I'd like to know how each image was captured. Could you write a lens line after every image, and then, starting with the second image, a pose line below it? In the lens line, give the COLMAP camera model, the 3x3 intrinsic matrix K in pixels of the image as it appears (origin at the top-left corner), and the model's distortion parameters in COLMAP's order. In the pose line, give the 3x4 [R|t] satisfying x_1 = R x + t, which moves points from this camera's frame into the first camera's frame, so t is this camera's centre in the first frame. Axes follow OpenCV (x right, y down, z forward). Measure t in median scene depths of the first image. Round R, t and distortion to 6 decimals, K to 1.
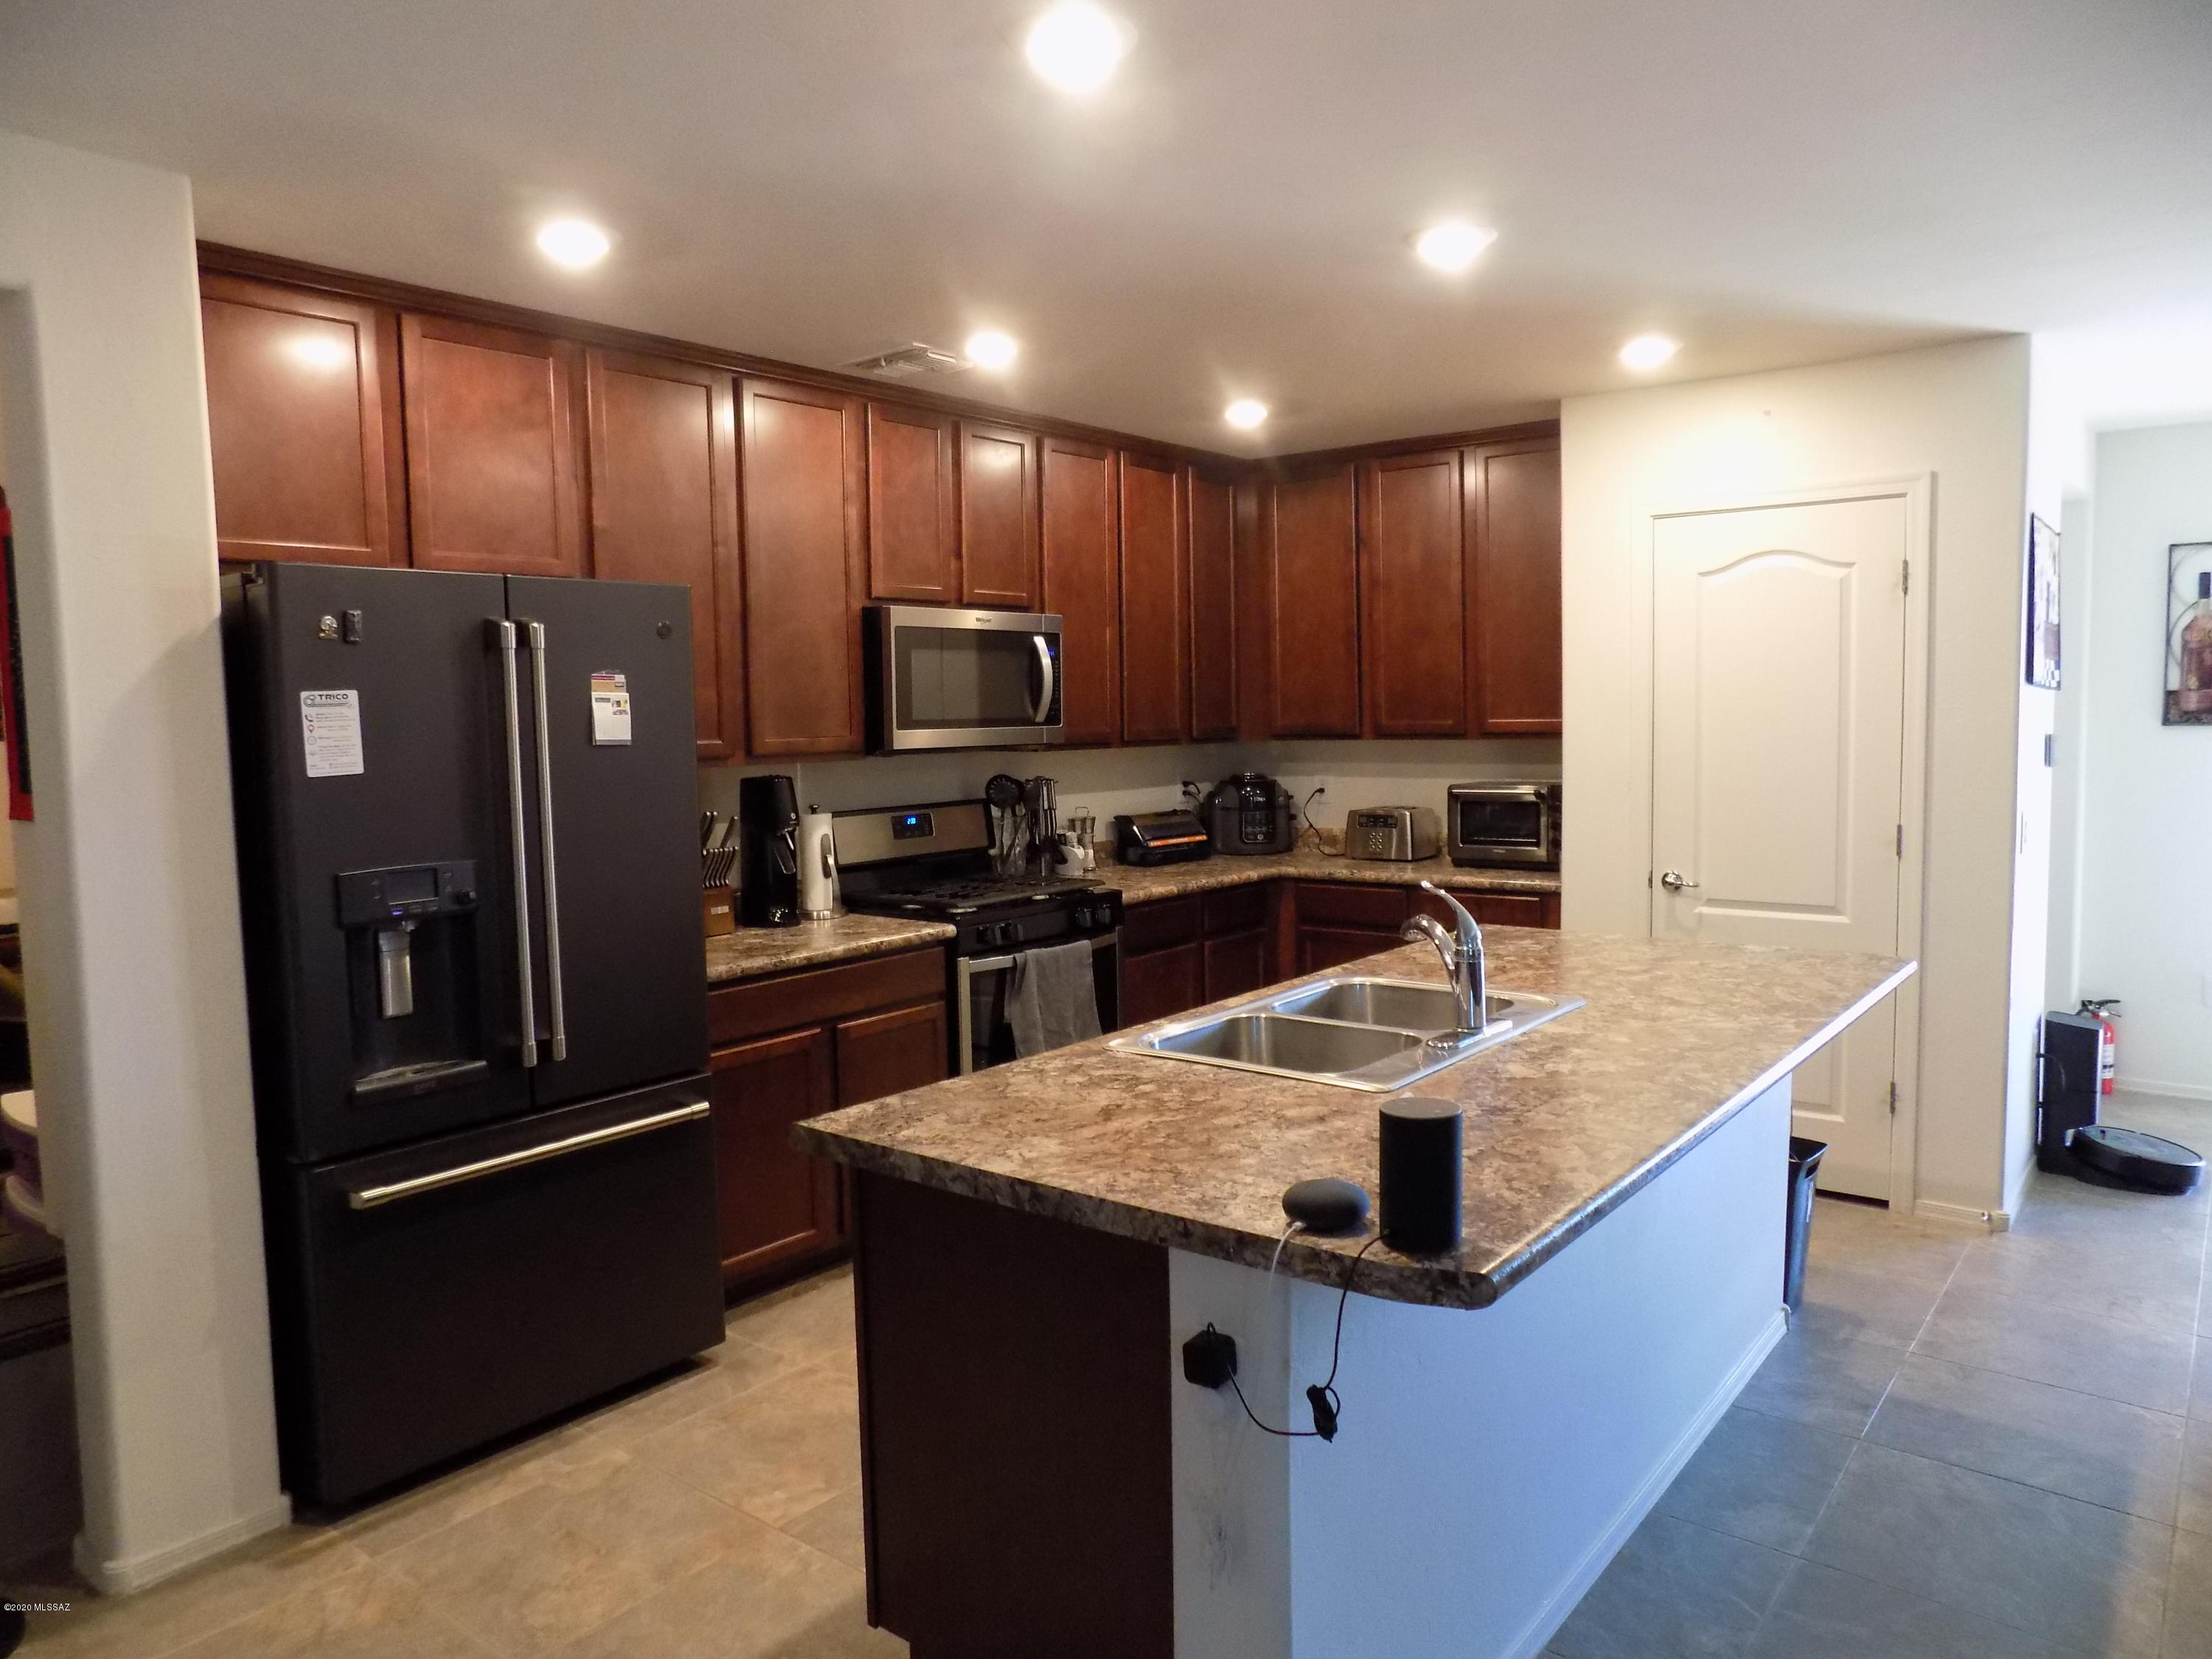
lens RADIAL K [[1492.5, 0, 1100.3], [0, 1492.5, 821.2], [0, 0, 1]] dist [-0.080621, 0.087403]
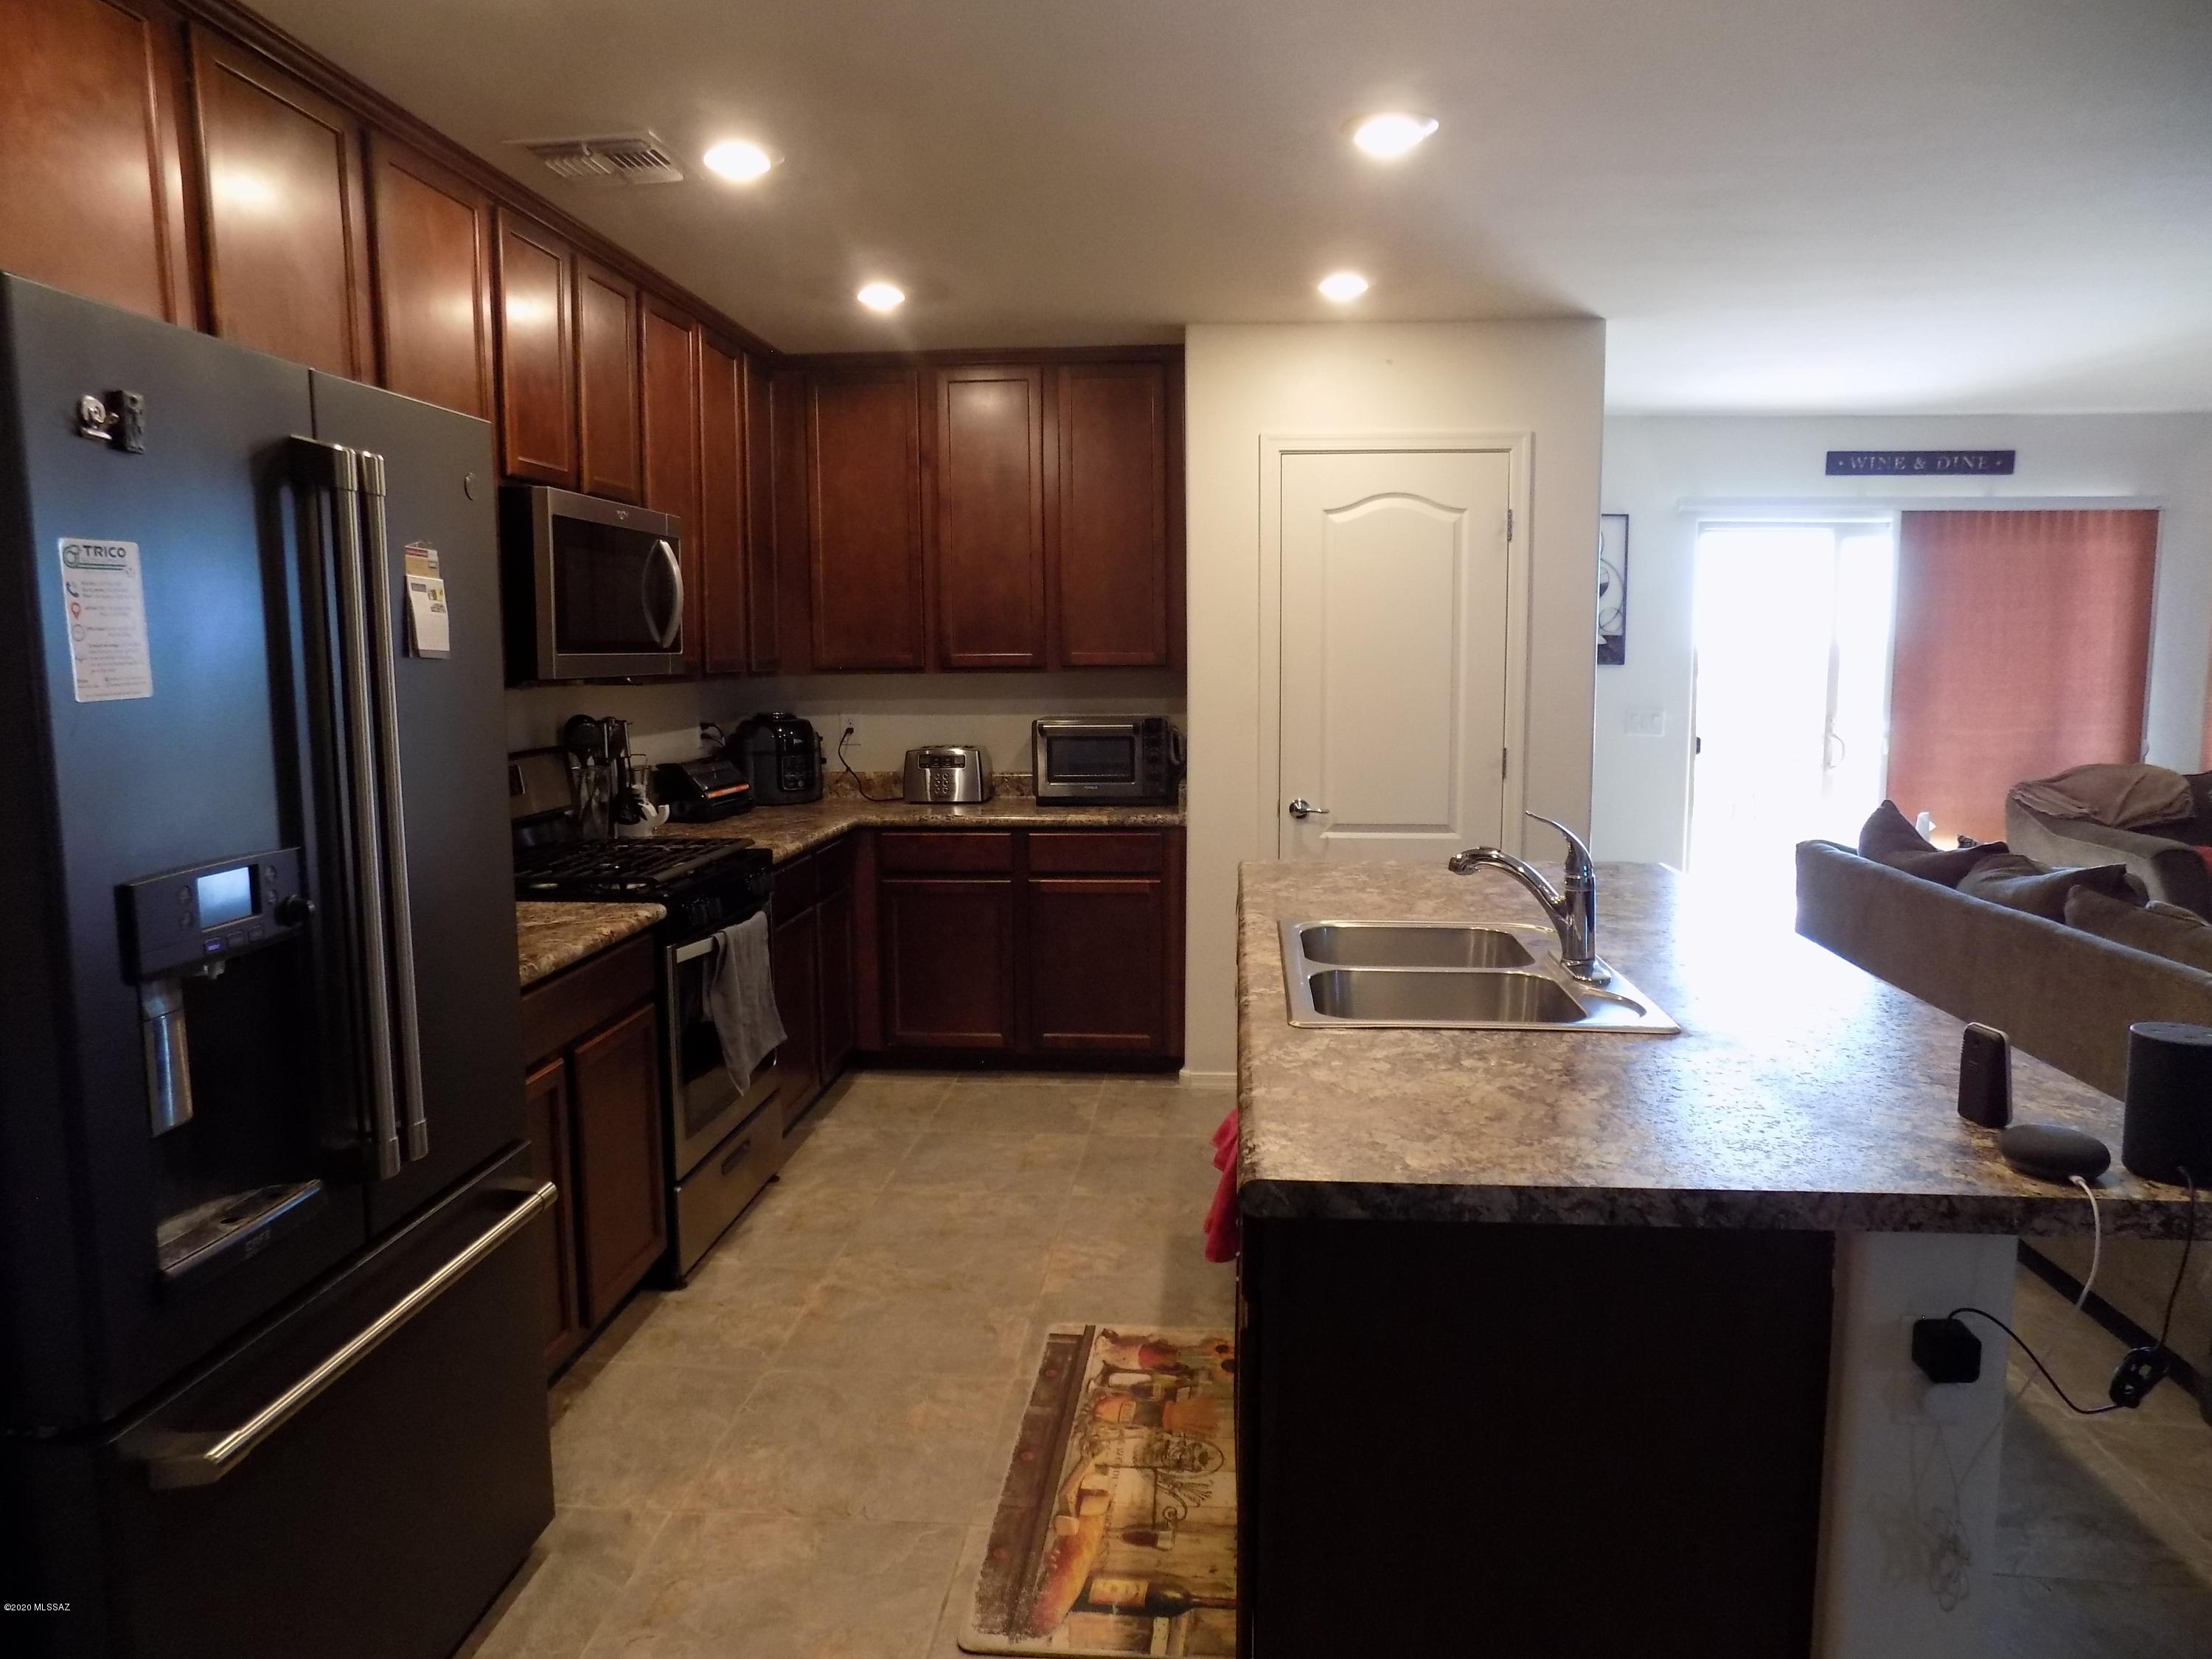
lens RADIAL K [[1492.5, 0, 1100.3], [0, 1492.5, 821.2], [0, 0, 1]] dist [-0.080621, 0.087403]
pose [[0.838299, -0.047475, 0.543140, -0.334323], [0.028903, 0.998671, 0.042683, 0.000254], [-0.544445, -0.020083, 0.838556, 0.232710]]
